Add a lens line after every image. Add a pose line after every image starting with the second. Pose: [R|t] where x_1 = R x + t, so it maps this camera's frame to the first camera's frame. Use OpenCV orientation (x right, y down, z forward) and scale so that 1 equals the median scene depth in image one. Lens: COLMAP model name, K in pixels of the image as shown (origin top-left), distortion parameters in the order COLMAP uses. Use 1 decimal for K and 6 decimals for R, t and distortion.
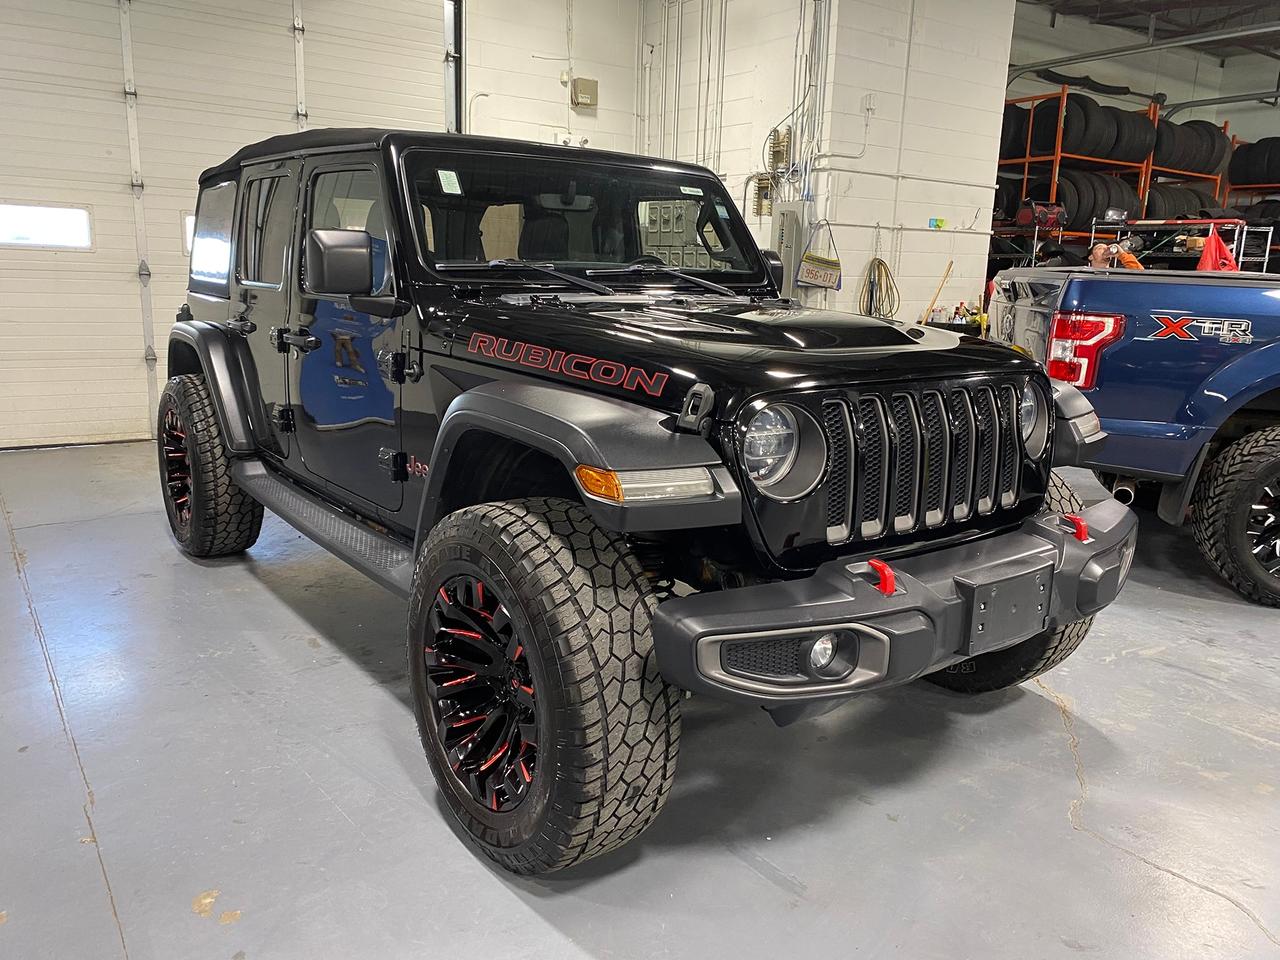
lens RADIAL K [[963.2, 0, 640.0], [0, 963.2, 480.0], [0, 0, 1]] dist [0.009557, -0.001156]
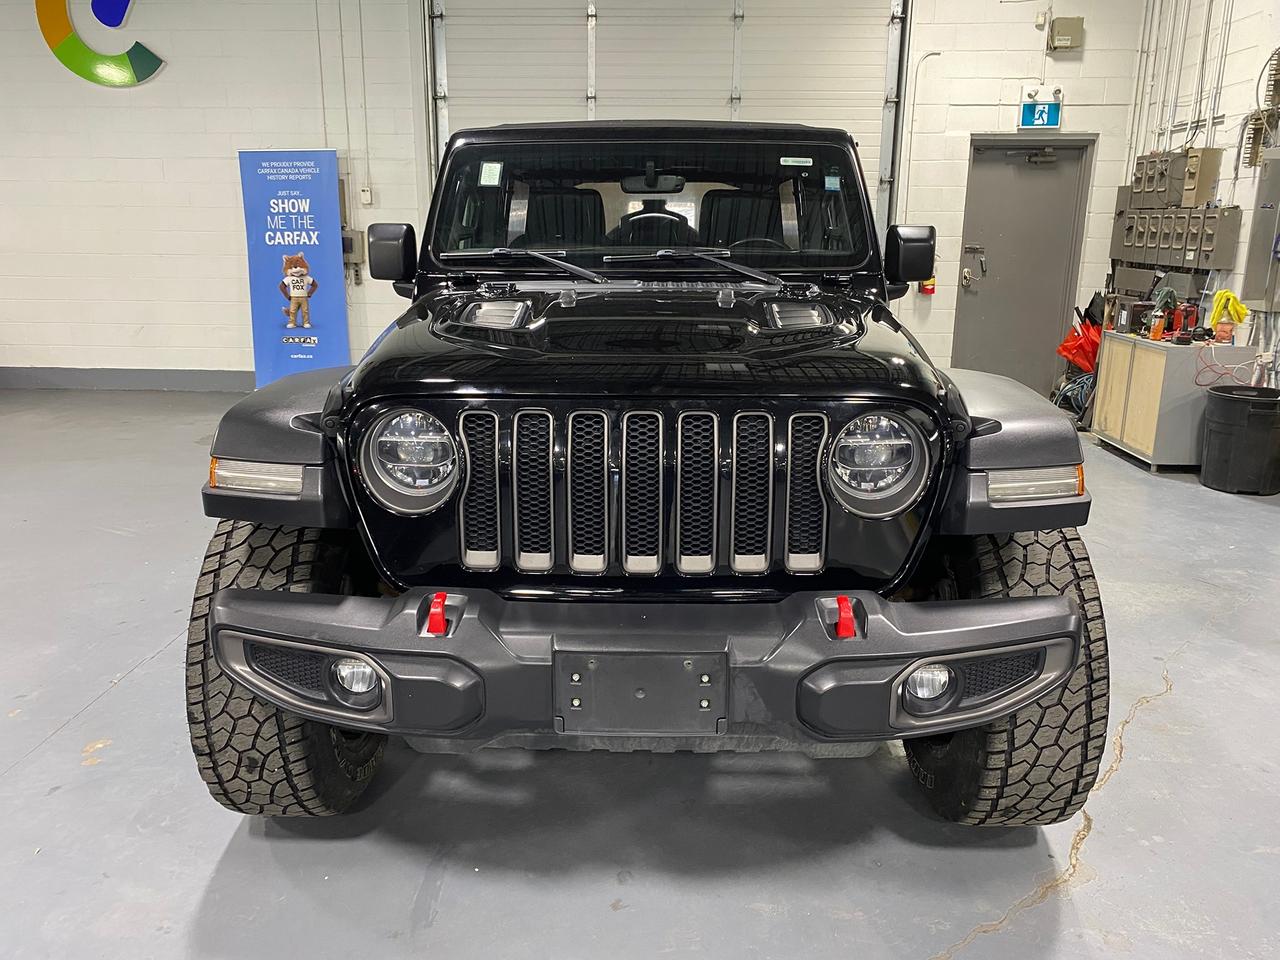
lens RADIAL K [[963.2, 0, 640.0], [0, 963.2, 480.0], [0, 0, 1]] dist [0.009557, -0.001156]
pose [[0.793468, 0.129681, -0.594636, 0.591444], [-0.112108, 0.991460, 0.066629, -0.065652], [0.598198, 0.013795, 0.801230, 0.257622]]
